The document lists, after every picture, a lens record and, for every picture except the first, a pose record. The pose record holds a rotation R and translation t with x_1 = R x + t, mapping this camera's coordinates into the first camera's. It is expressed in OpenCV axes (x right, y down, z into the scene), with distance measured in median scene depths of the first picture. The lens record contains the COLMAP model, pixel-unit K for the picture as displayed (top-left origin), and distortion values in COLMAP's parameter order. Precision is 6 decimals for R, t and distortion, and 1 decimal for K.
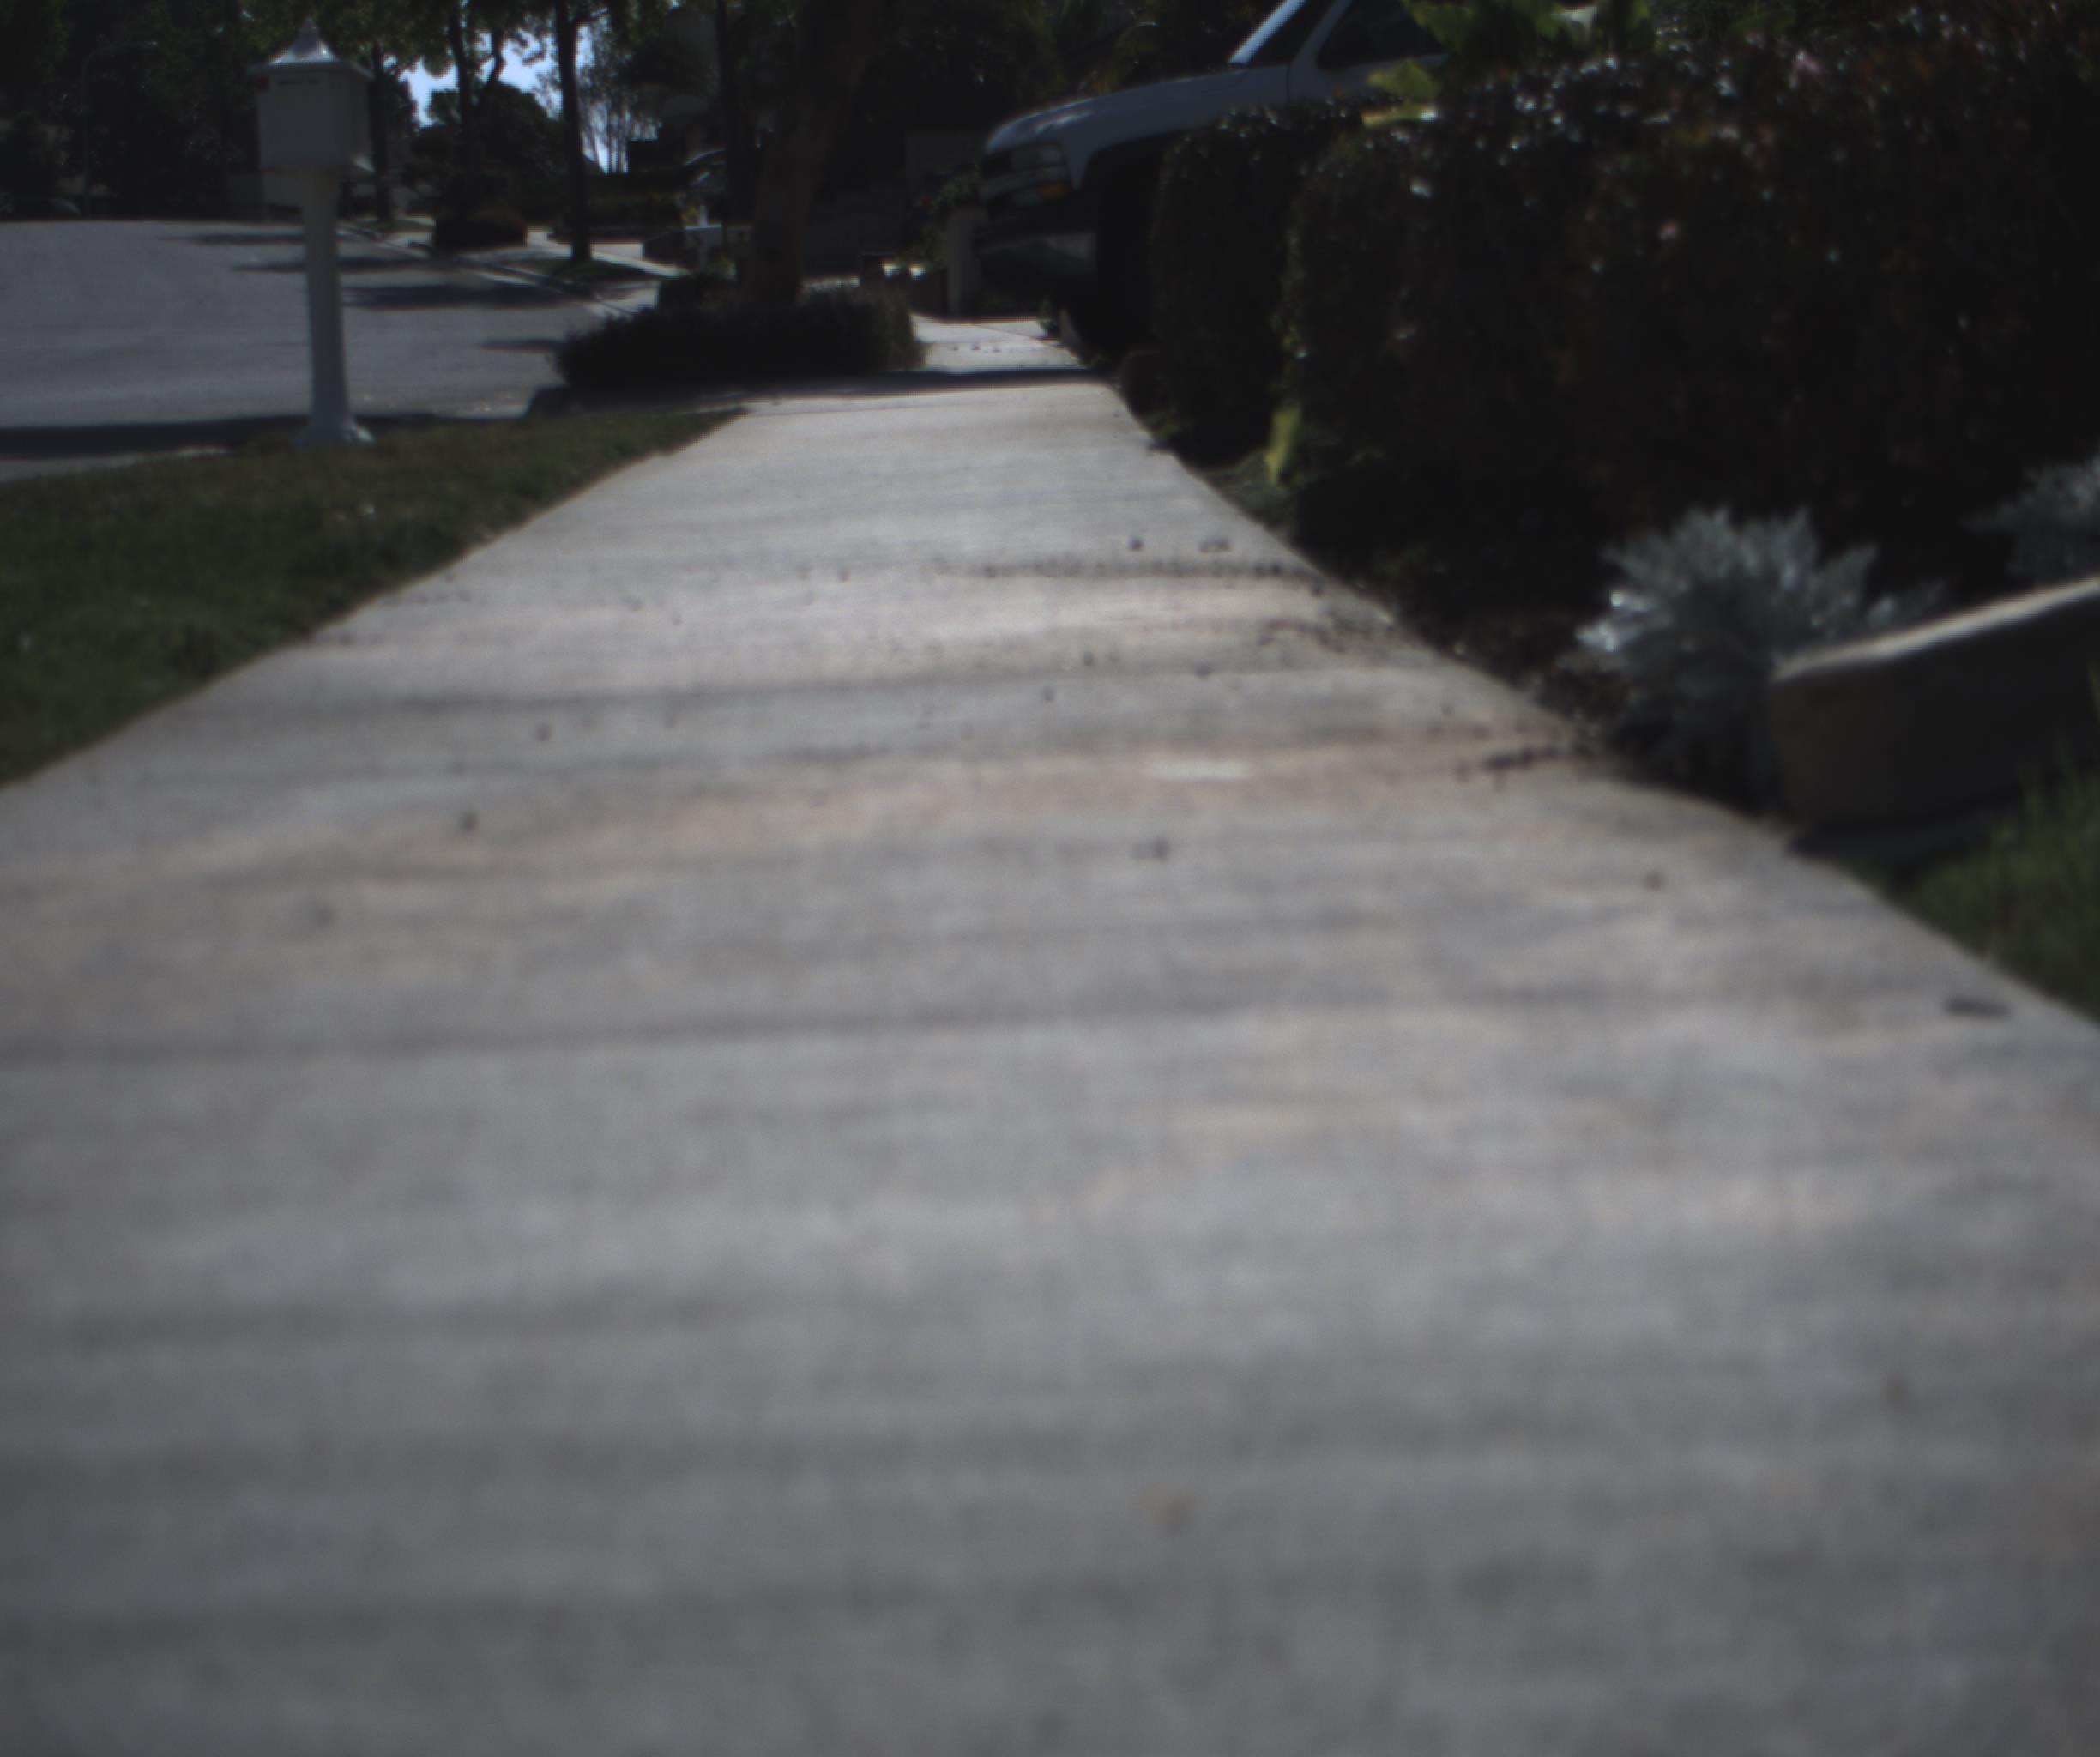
lens RADIAL K [[3901.3, 0, 1050.0], [0, 3901.3, 878.5], [0, 0, 1]] dist [-0.180747, 0.822068]
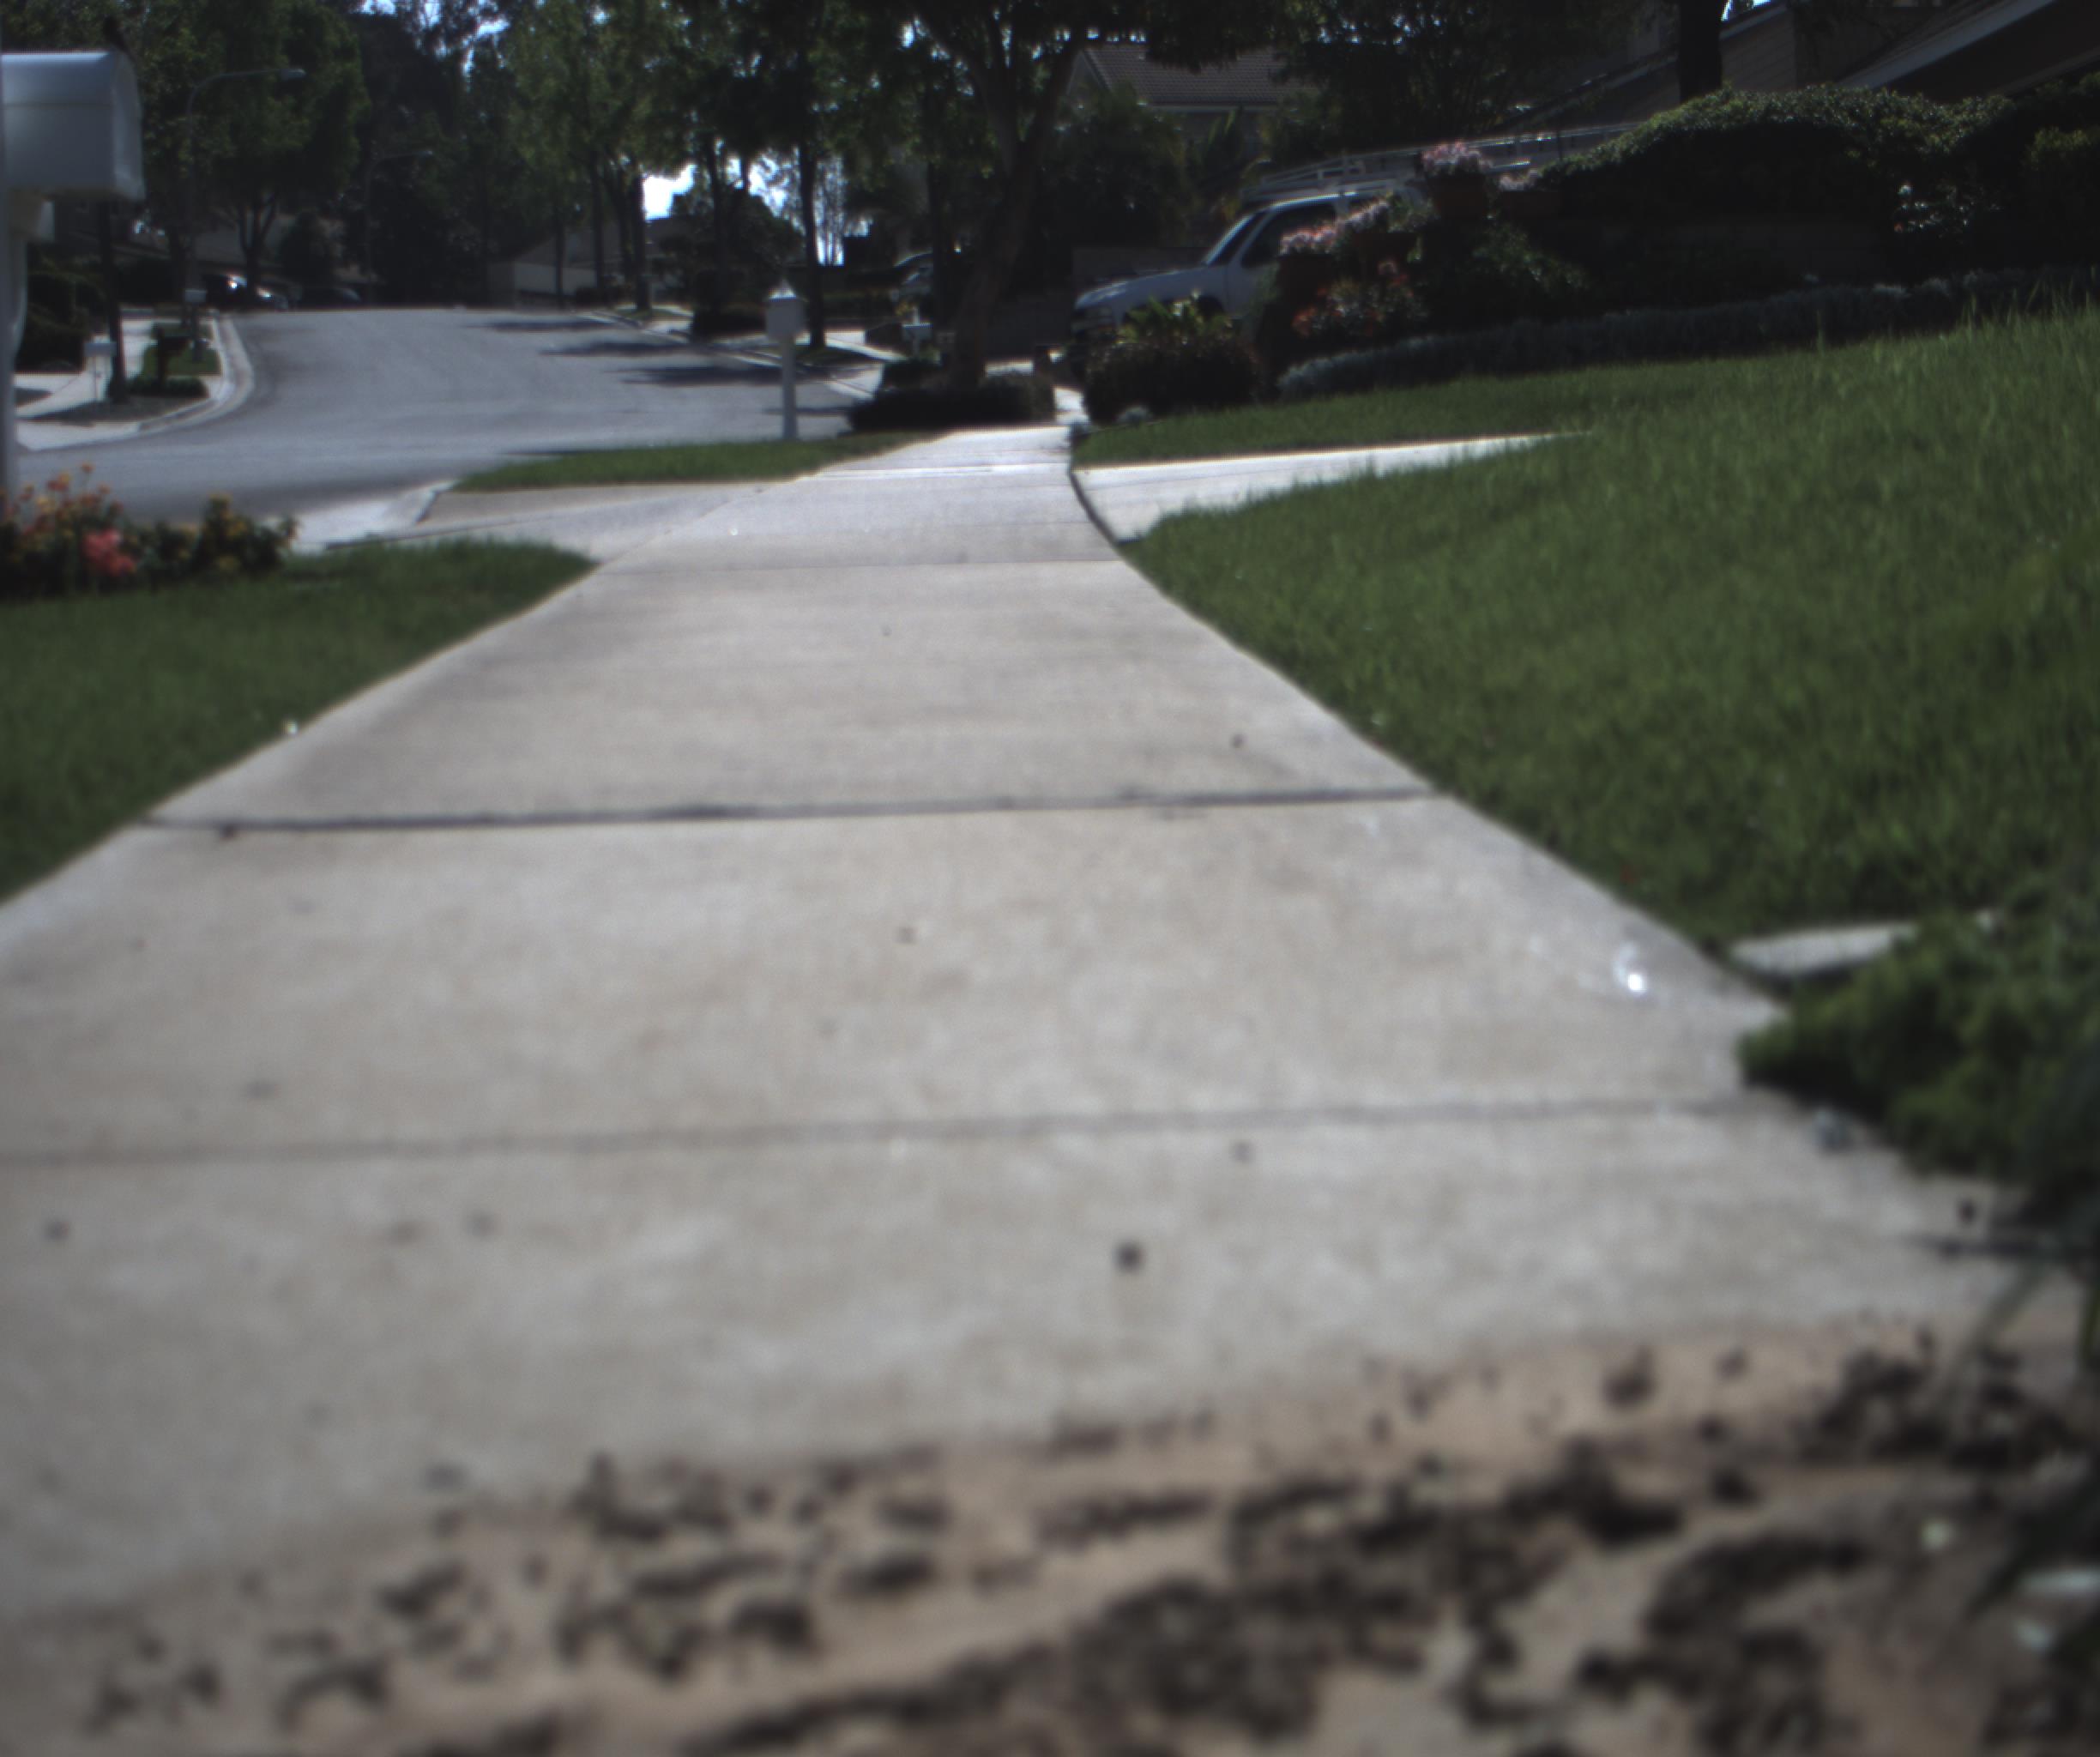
lens RADIAL K [[3901.3, 0, 1050.0], [0, 3901.3, 878.5], [0, 0, 1]] dist [-0.180747, 0.822068]
pose [[0.998728, 0.005510, -0.050125, 0.020371], [-0.006439, 0.999810, -0.018403, 0.038770], [0.050014, 0.018703, 0.998573, -0.271529]]
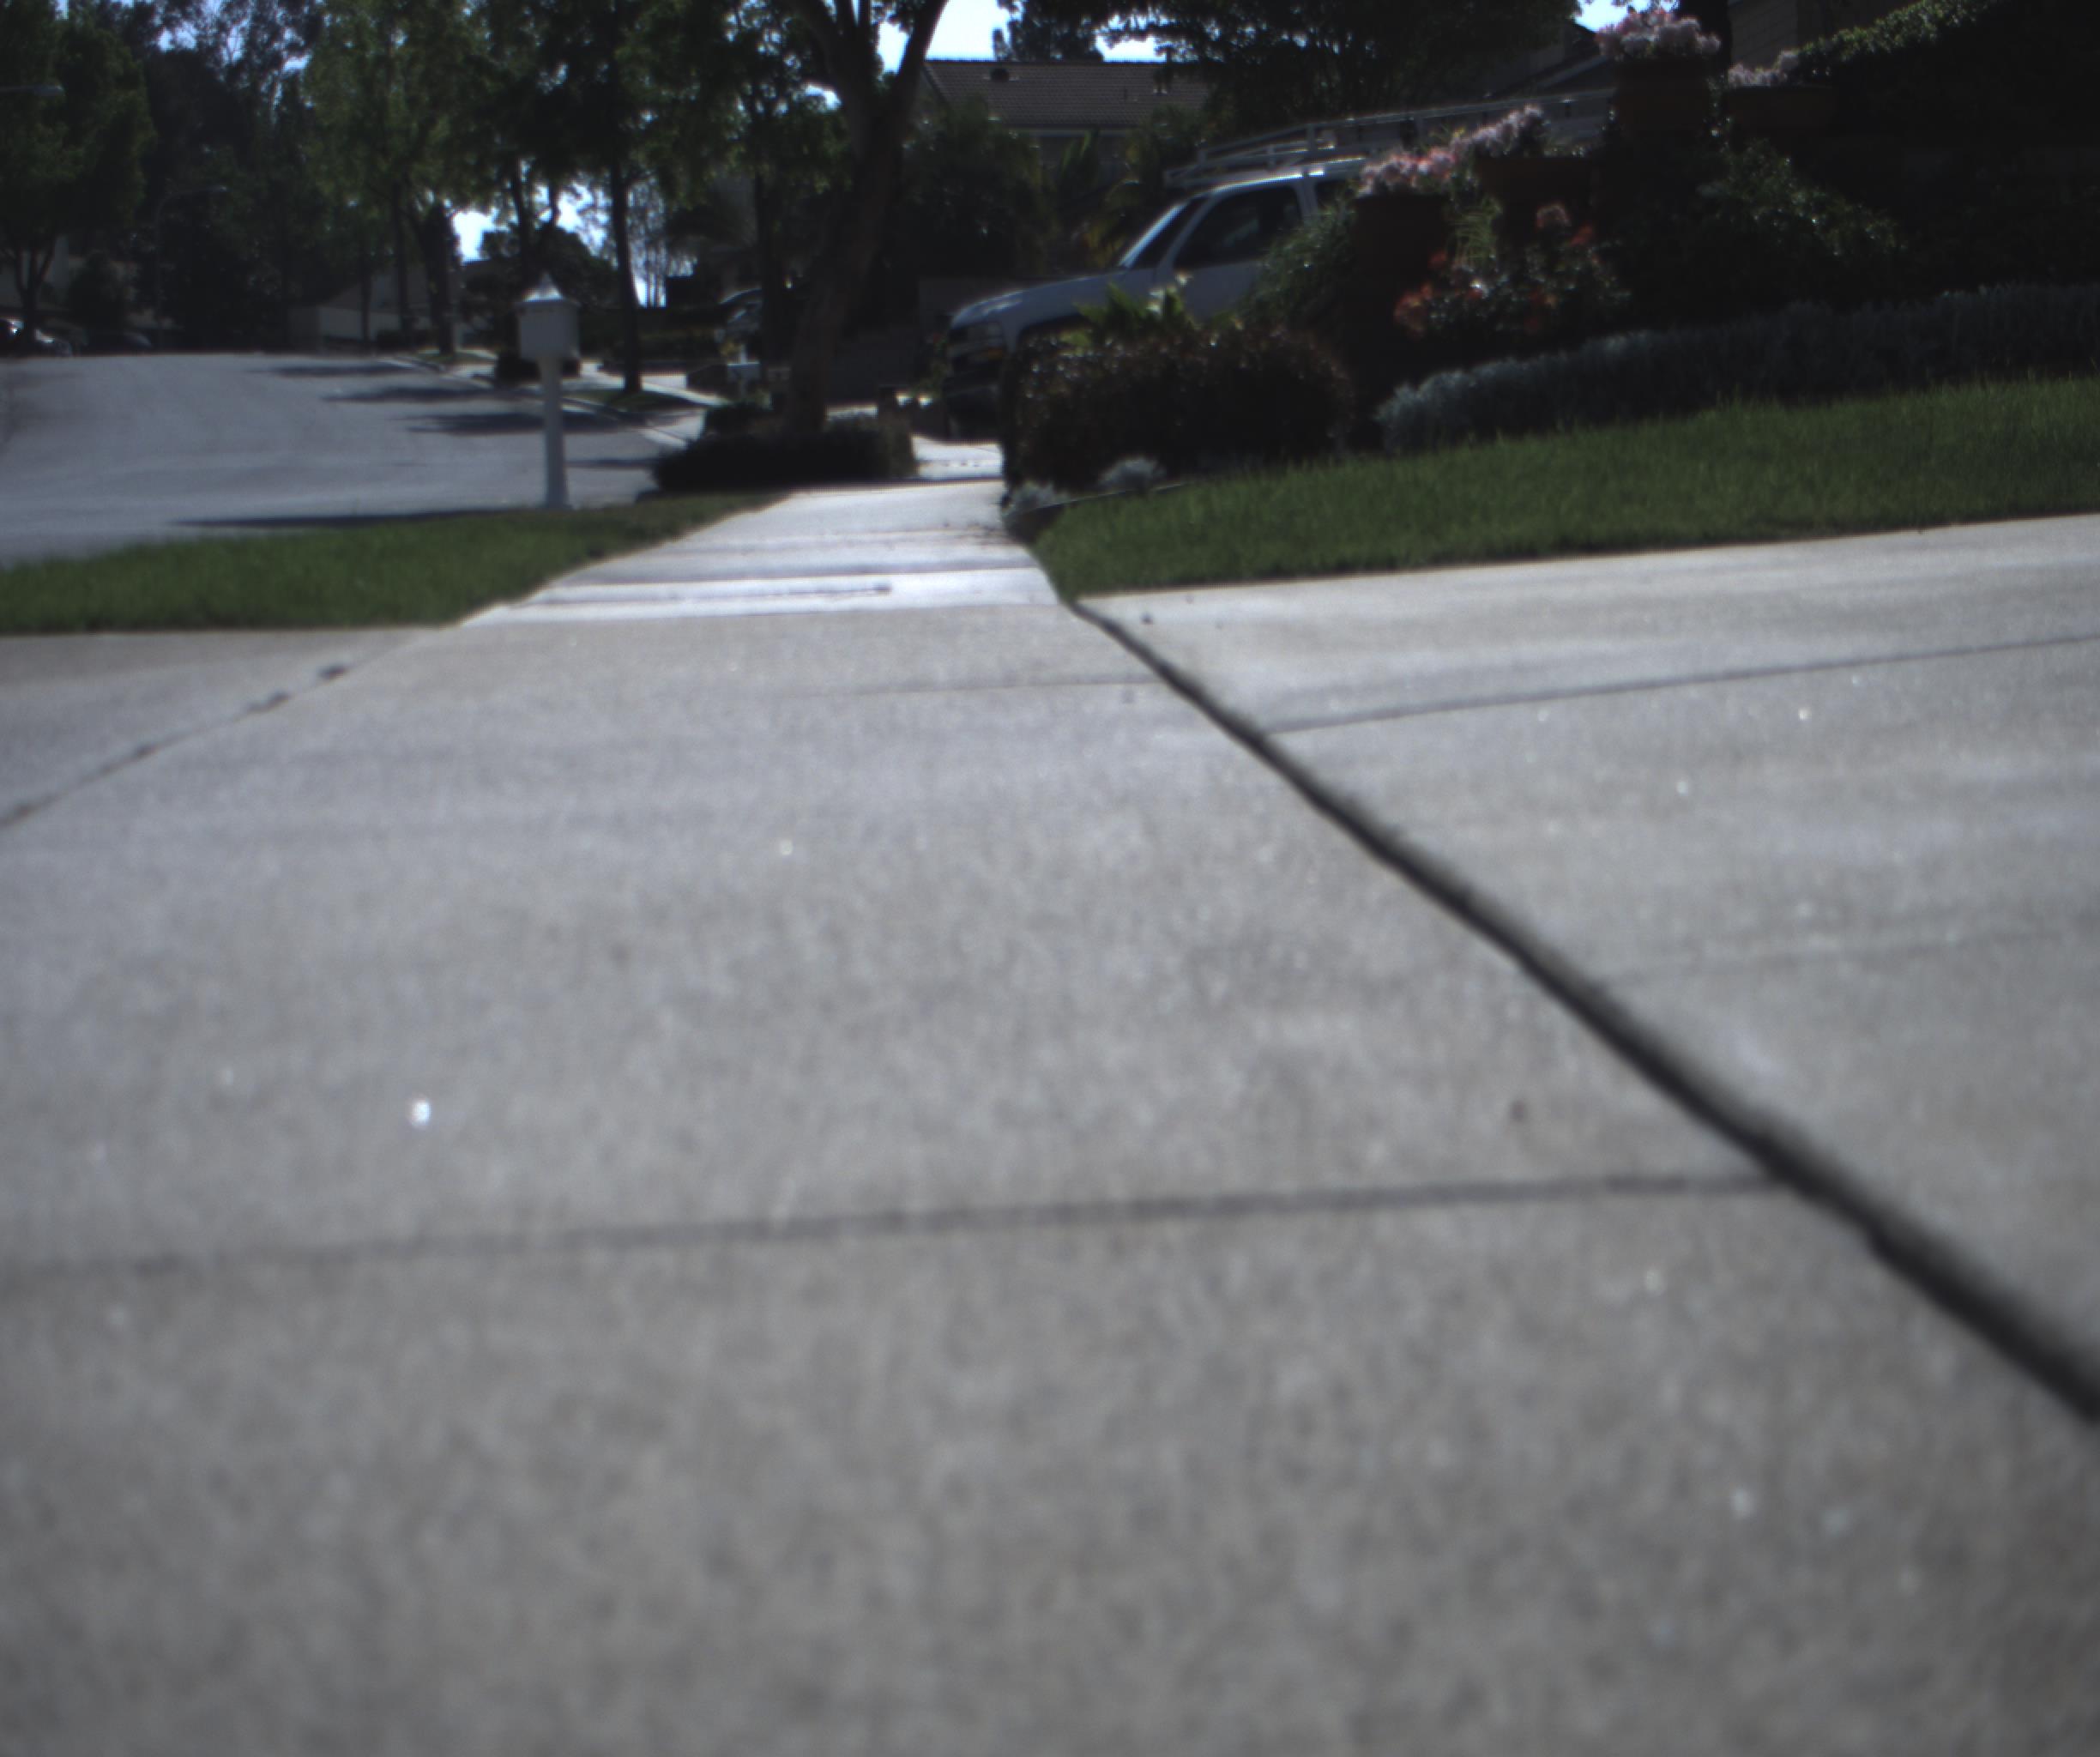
lens RADIAL K [[3901.3, 0, 1050.0], [0, 3901.3, 878.5], [0, 0, 1]] dist [-0.180747, 0.822068]
pose [[0.999968, -0.003276, -0.007234, 0.008909], [0.003049, 0.999512, -0.031094, 0.019188], [0.007332, 0.031071, 0.999490, -0.132544]]
